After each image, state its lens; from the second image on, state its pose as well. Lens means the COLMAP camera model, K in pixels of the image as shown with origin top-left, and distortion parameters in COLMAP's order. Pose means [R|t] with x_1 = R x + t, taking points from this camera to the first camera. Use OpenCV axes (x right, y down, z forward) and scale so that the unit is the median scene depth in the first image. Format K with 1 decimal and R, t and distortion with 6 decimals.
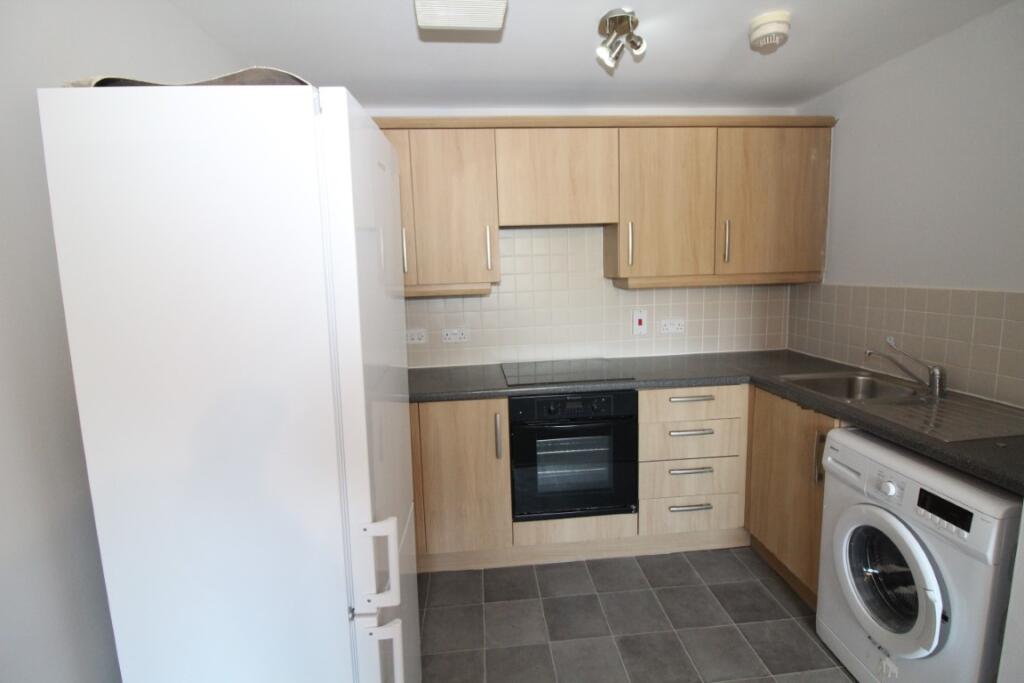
lens RADIAL K [[475.2, 0, 516.9], [0, 475.2, 334.9], [0, 0, 1]] dist [-0.000350, -0.000014]
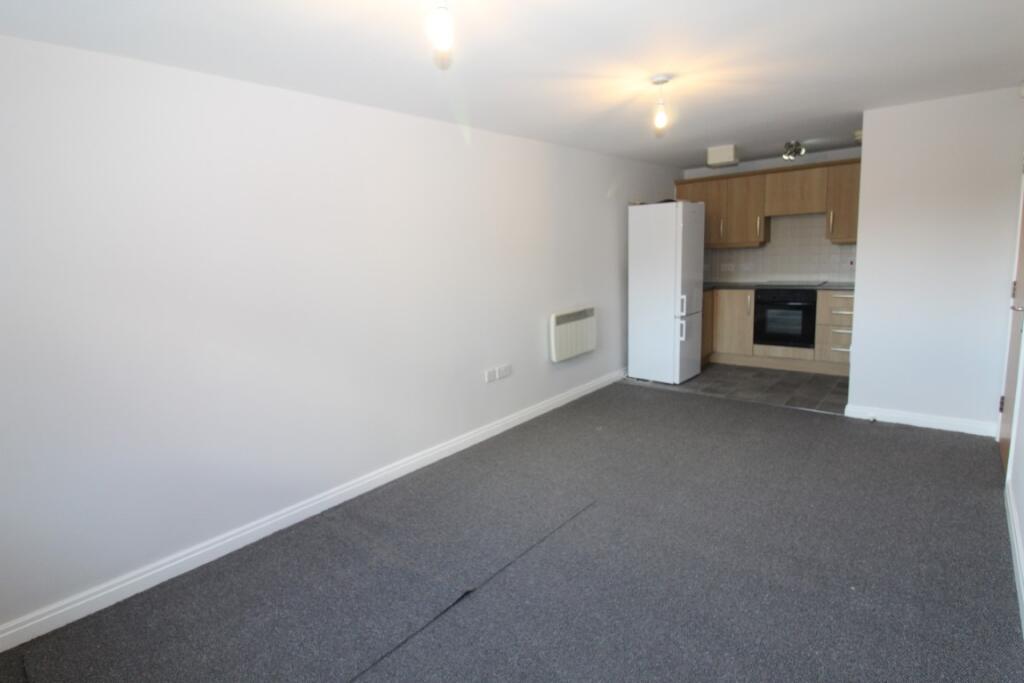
lens RADIAL K [[528.6, 0, 515.1], [0, 528.6, 339.4], [0, 0, 1]] dist [0.007463, -0.002884]
pose [[0.707666, 0.109884, -0.697950, 2.020303], [-0.072770, 0.993914, 0.082698, 0.489447], [0.702790, -0.007733, 0.711356, -3.484405]]
